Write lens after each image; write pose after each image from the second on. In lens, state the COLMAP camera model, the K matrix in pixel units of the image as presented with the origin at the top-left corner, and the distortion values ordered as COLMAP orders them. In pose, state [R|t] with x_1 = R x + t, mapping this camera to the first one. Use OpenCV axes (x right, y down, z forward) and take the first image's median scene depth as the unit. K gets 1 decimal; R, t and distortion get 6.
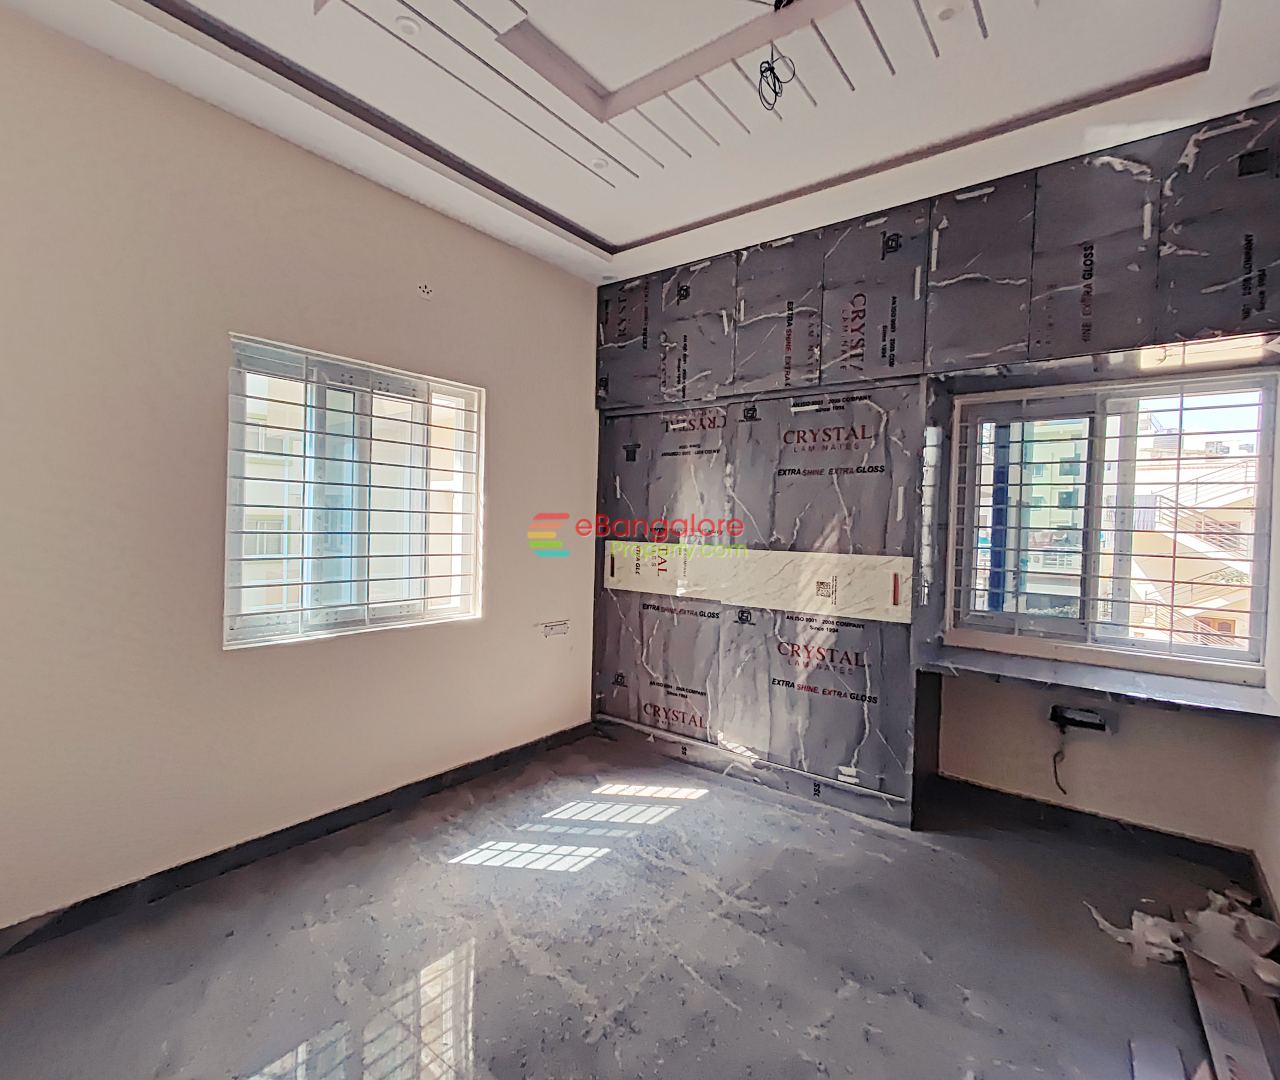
lens RADIAL K [[632.5, 0, 627.3], [0, 632.5, 539.8], [0, 0, 1]] dist [0.004048, 0.003080]
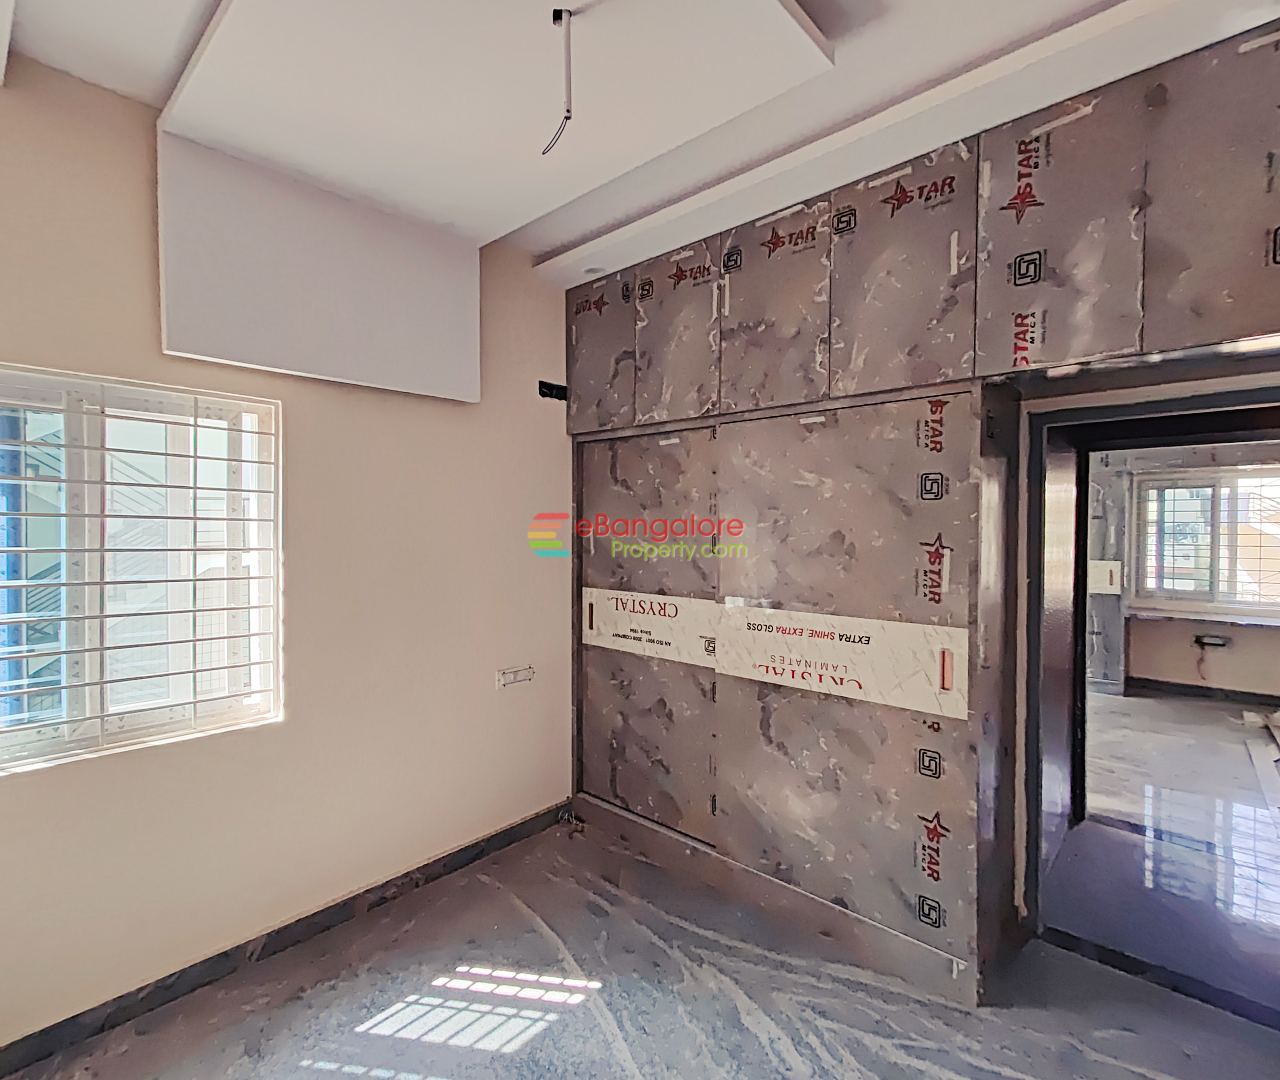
lens RADIAL K [[632.5, 0, 642.0], [0, 632.5, 543.4], [0, 0, 1]] dist [0.004048, 0.003080]
pose [[0.997405, -0.014847, -0.070445, -0.898985], [0.013713, 0.999769, -0.016557, -0.015168], [0.070675, 0.015548, 0.997378, -1.090126]]
